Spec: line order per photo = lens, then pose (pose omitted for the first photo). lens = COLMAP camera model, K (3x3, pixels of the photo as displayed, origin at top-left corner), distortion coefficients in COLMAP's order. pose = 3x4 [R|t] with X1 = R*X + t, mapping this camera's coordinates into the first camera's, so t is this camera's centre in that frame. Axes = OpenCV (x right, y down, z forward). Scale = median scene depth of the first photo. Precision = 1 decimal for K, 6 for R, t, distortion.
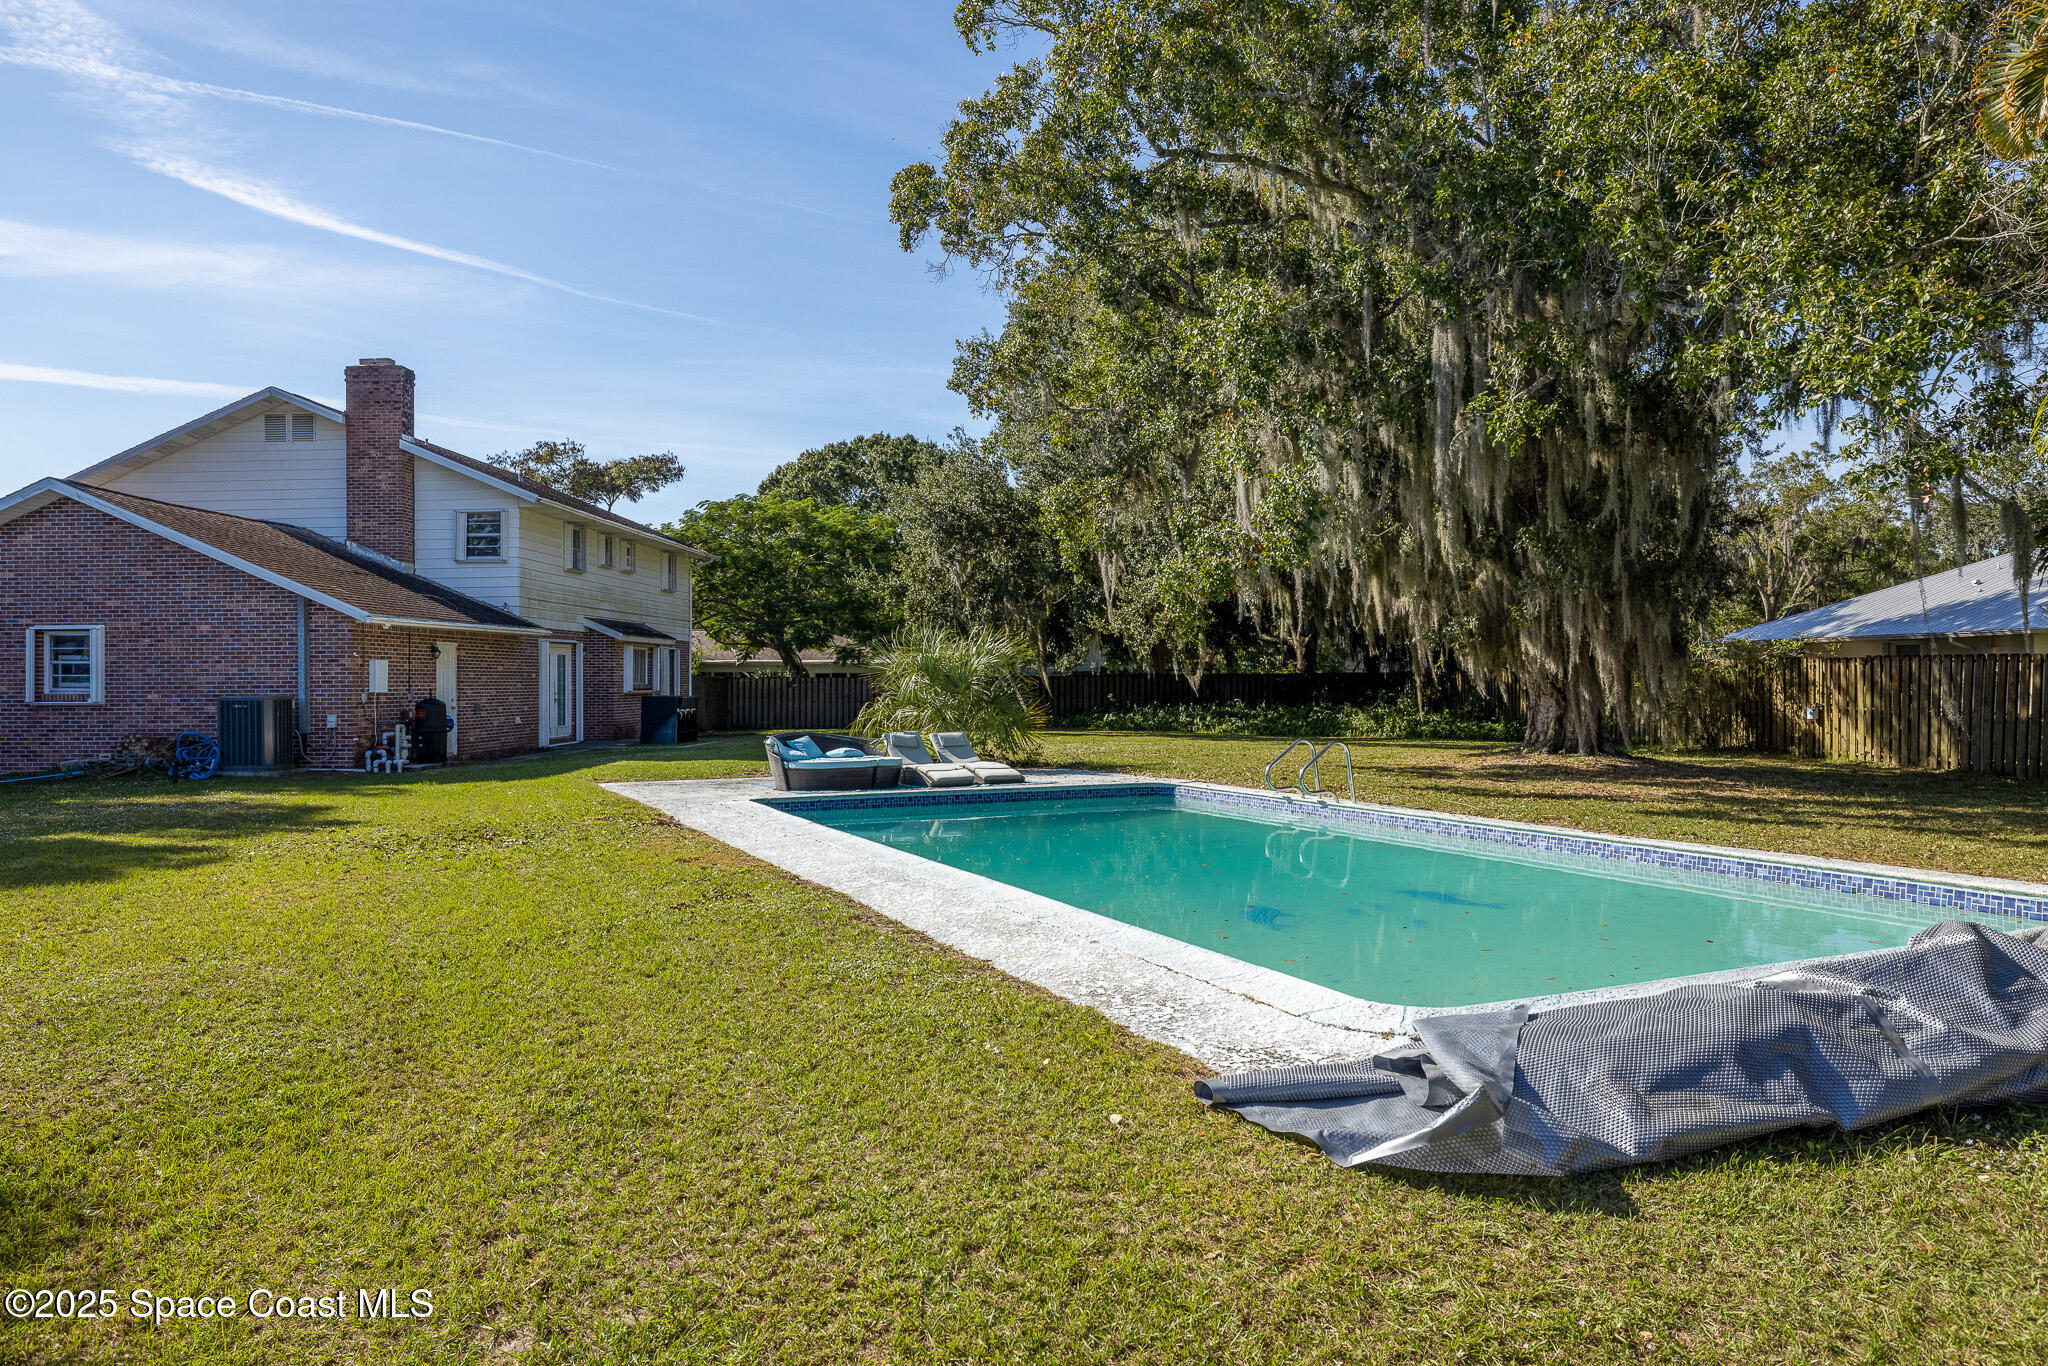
lens RADIAL K [[1389.2, 0, 1029.7], [0, 1389.2, 669.9], [0, 0, 1]] dist [0.004945, -0.001943]
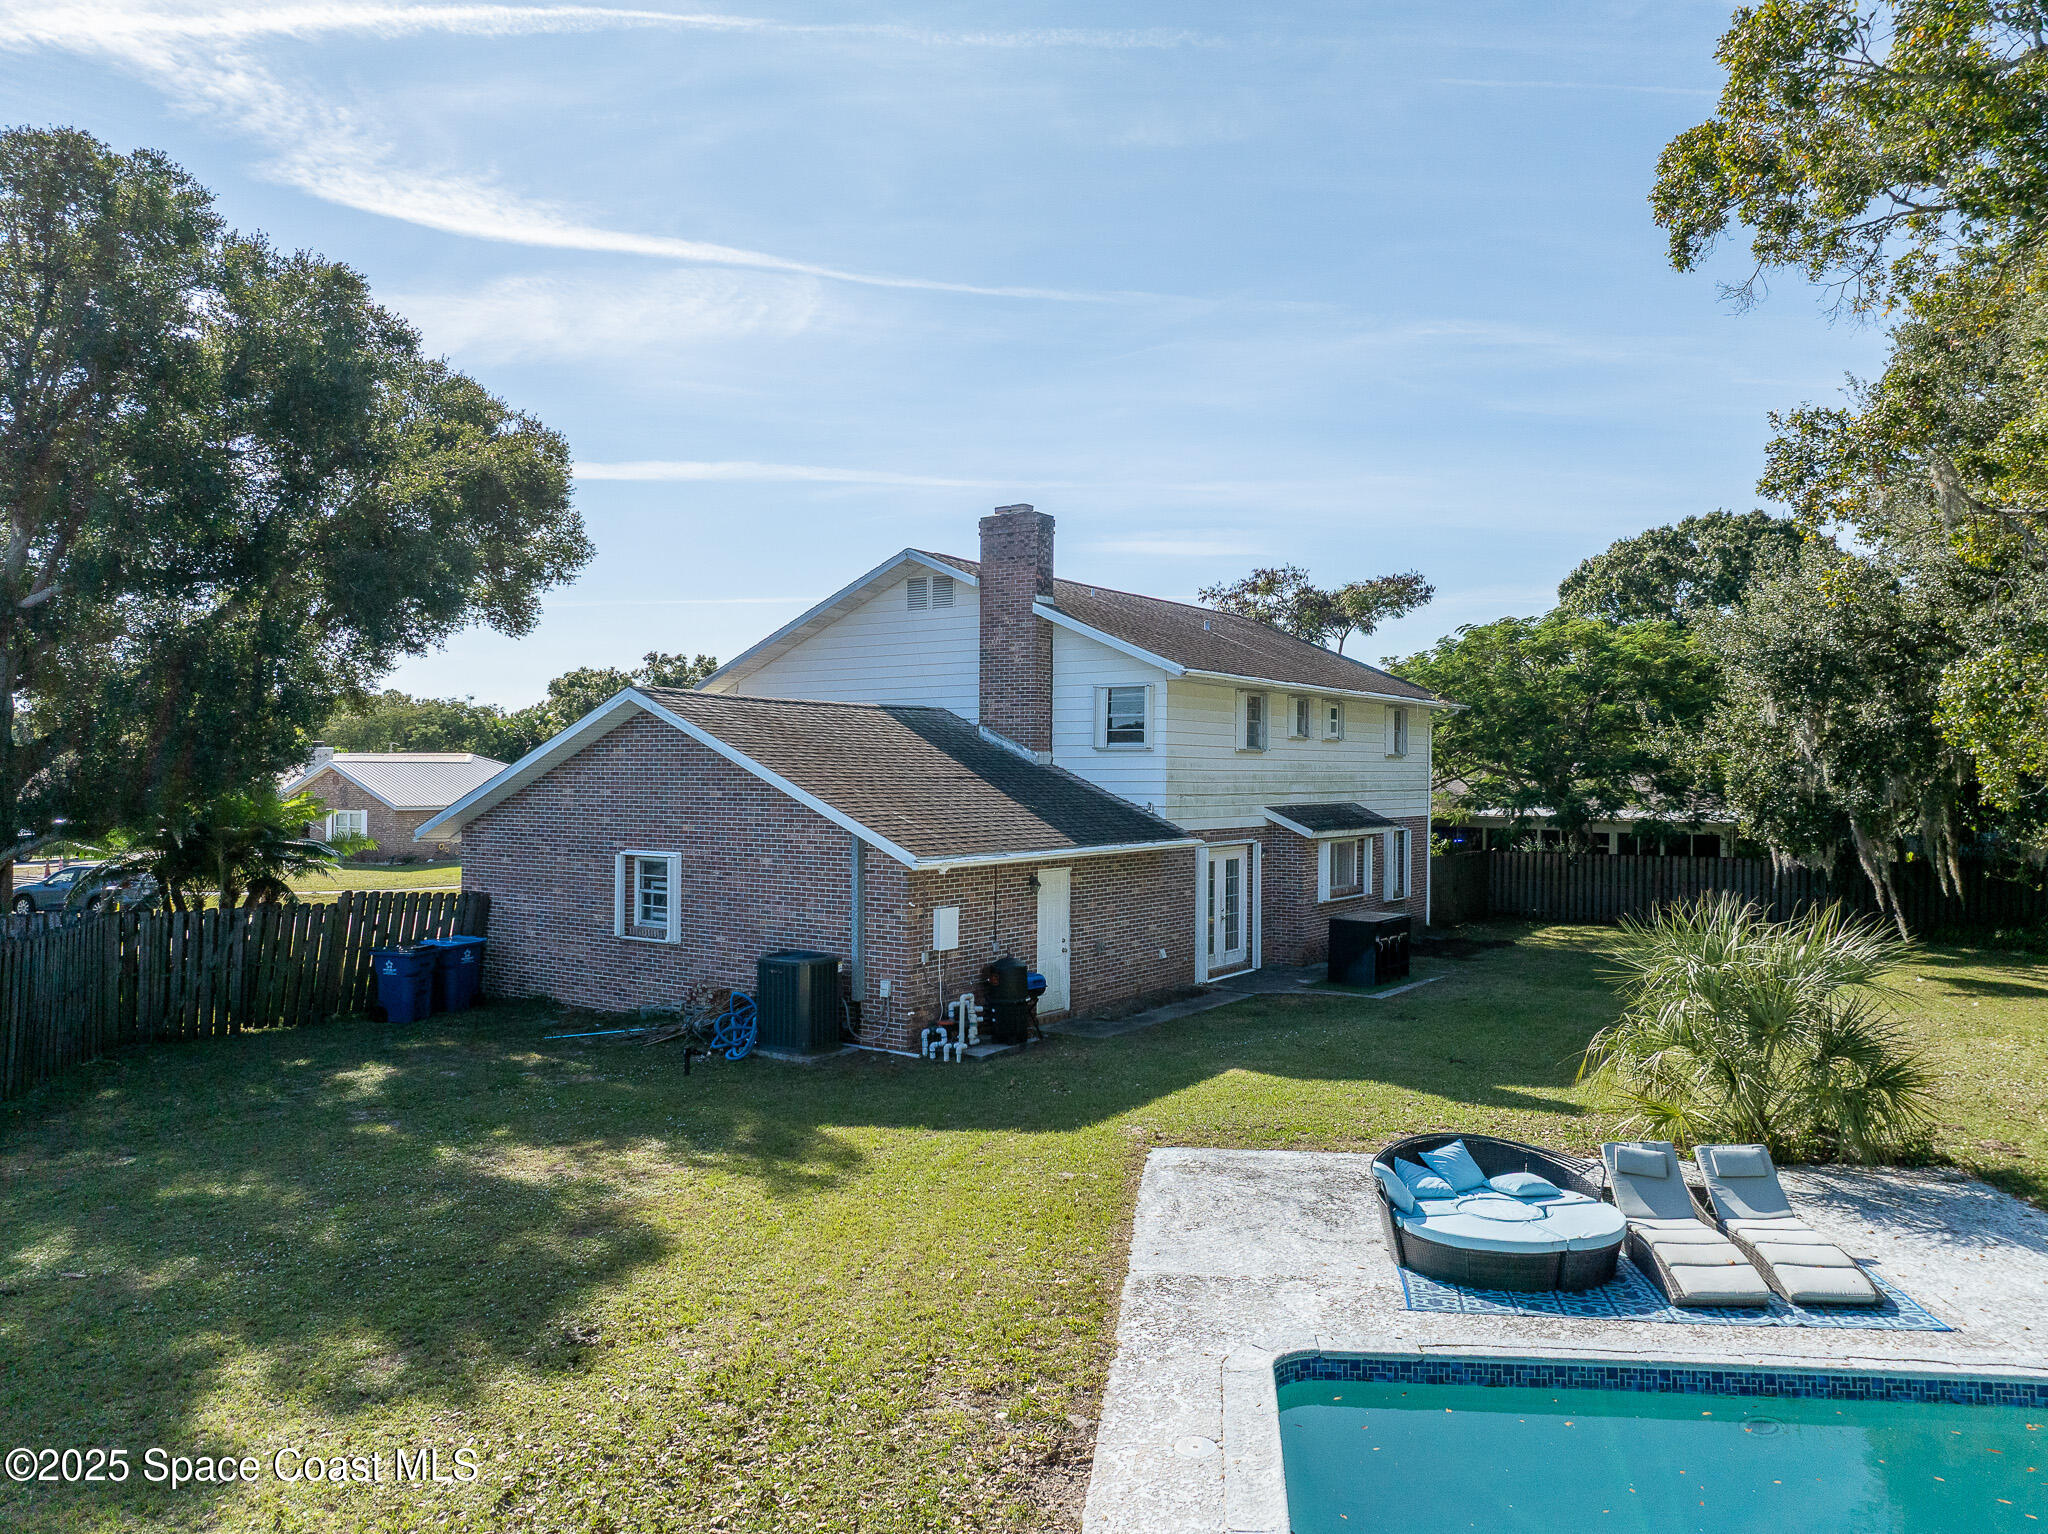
lens RADIAL K [[1491.4, 0, 1030.3], [0, 1491.4, 762.0], [0, 0, 1]] dist [-0.044040, 0.011669]
pose [[0.850044, 0.007012, -0.526665, 0.007043], [-0.008950, 0.999959, -0.001131, -0.069596], [0.526635, 0.005674, 0.850072, 0.252366]]
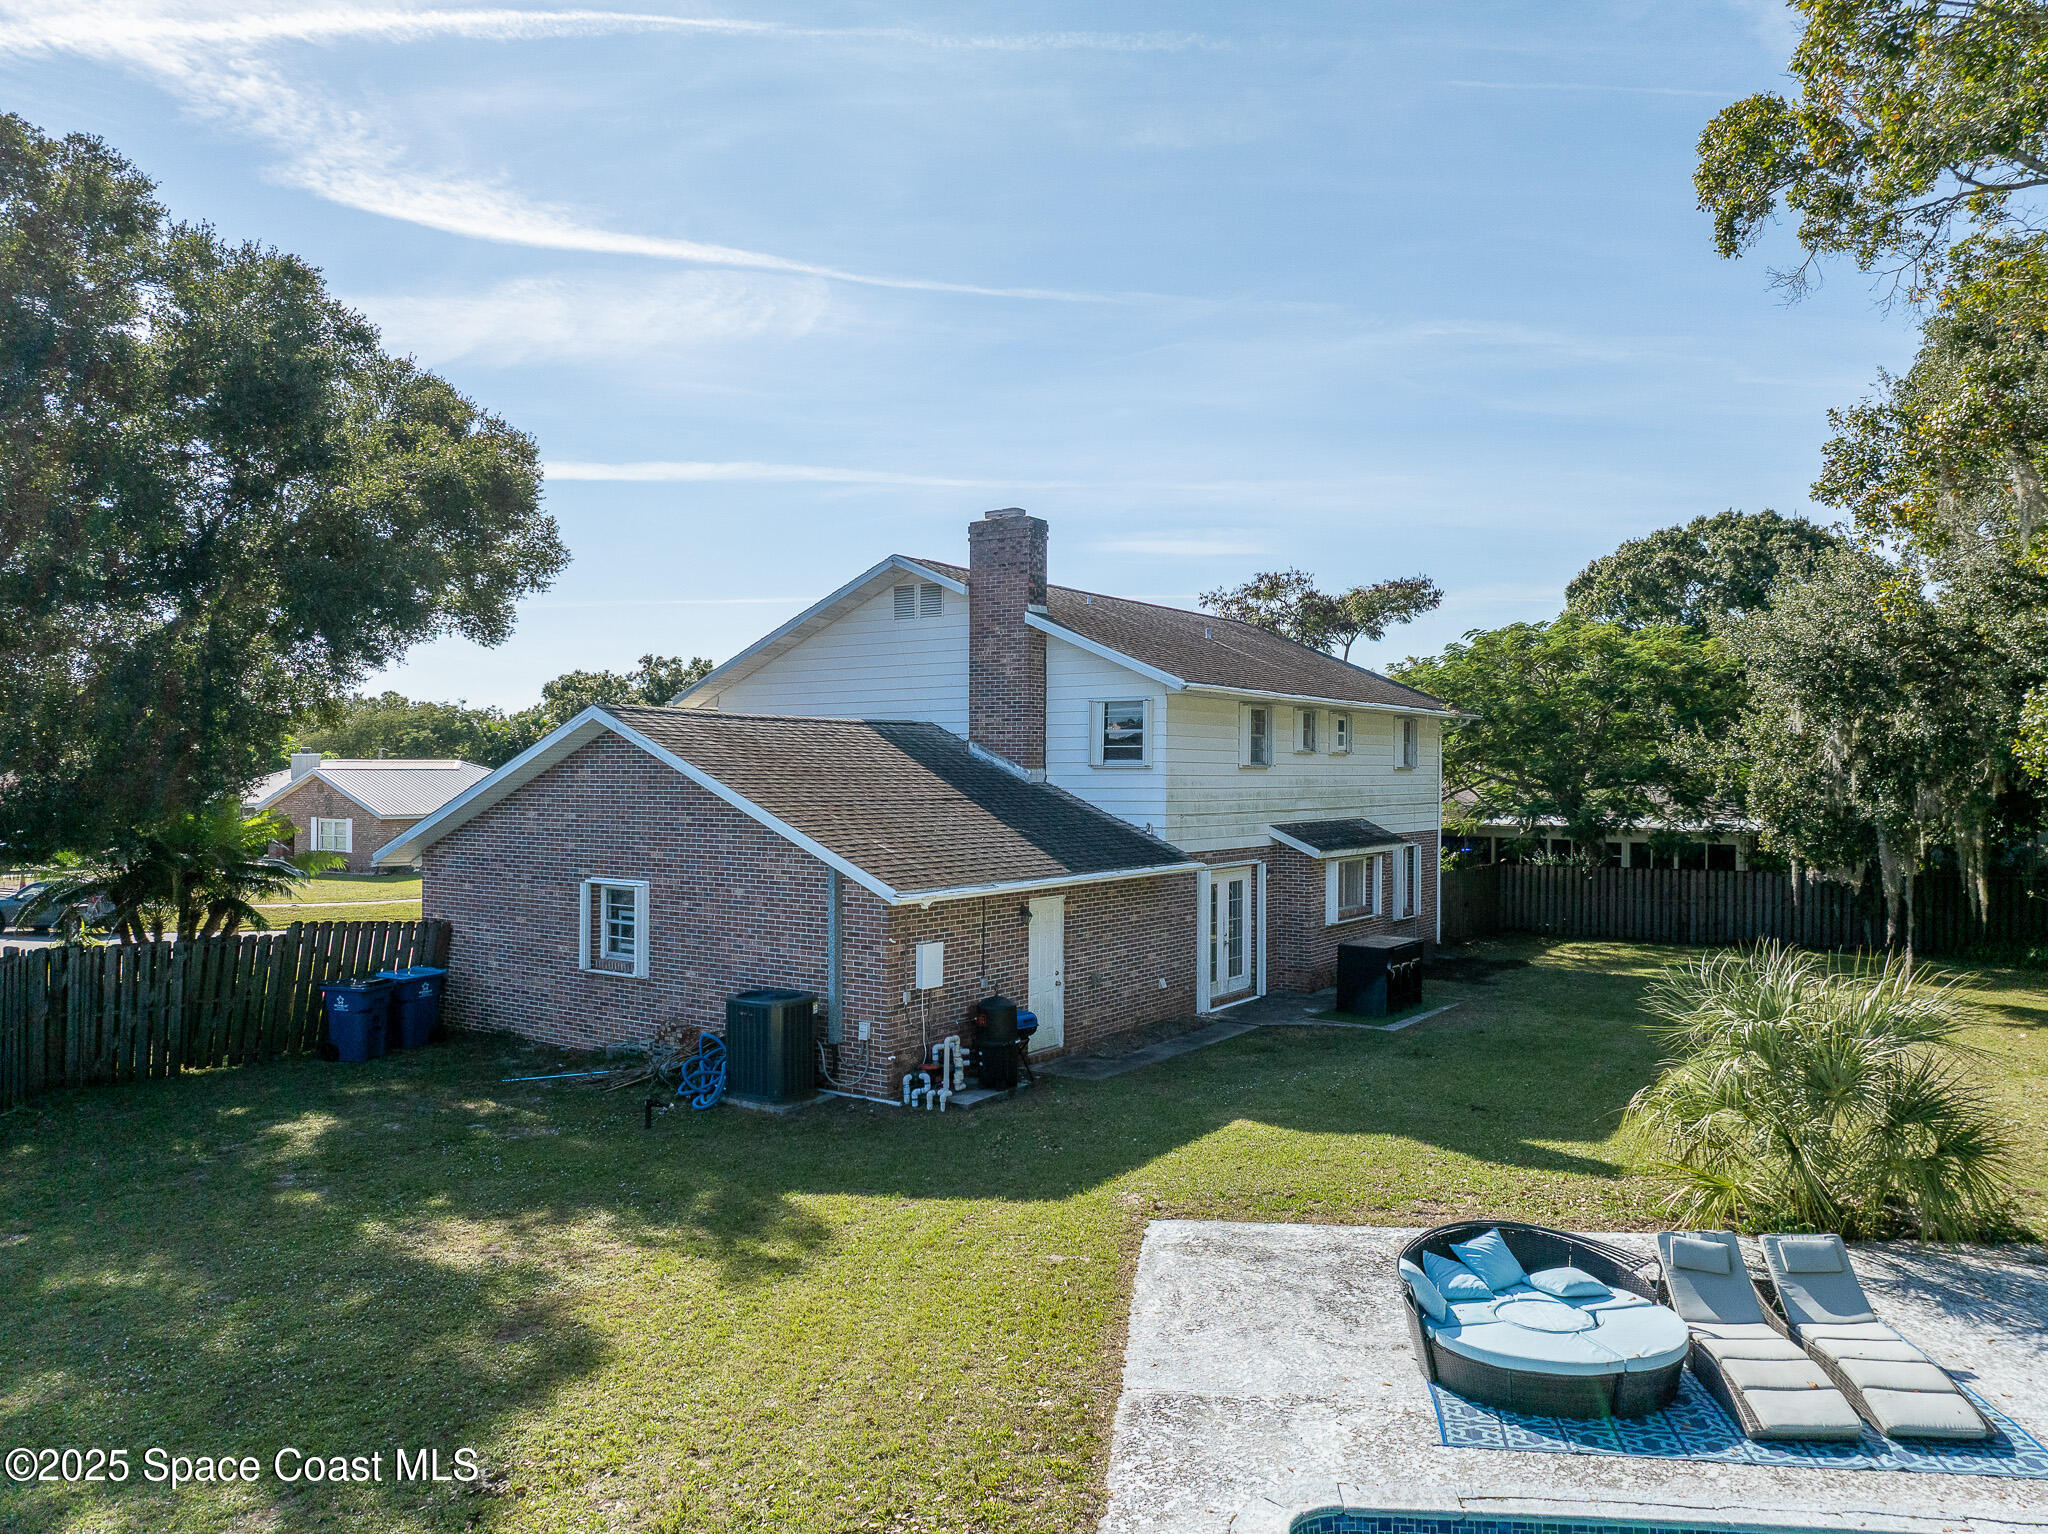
lens RADIAL K [[1491.4, 0, 1030.1], [0, 1491.4, 757.4], [0, 0, 1]] dist [-0.044040, 0.011669]
pose [[0.849694, 0.004174, -0.527259, -0.012535], [-0.007294, 0.999966, -0.003839, -0.080025], [0.527226, 0.007108, 0.849696, 0.292629]]
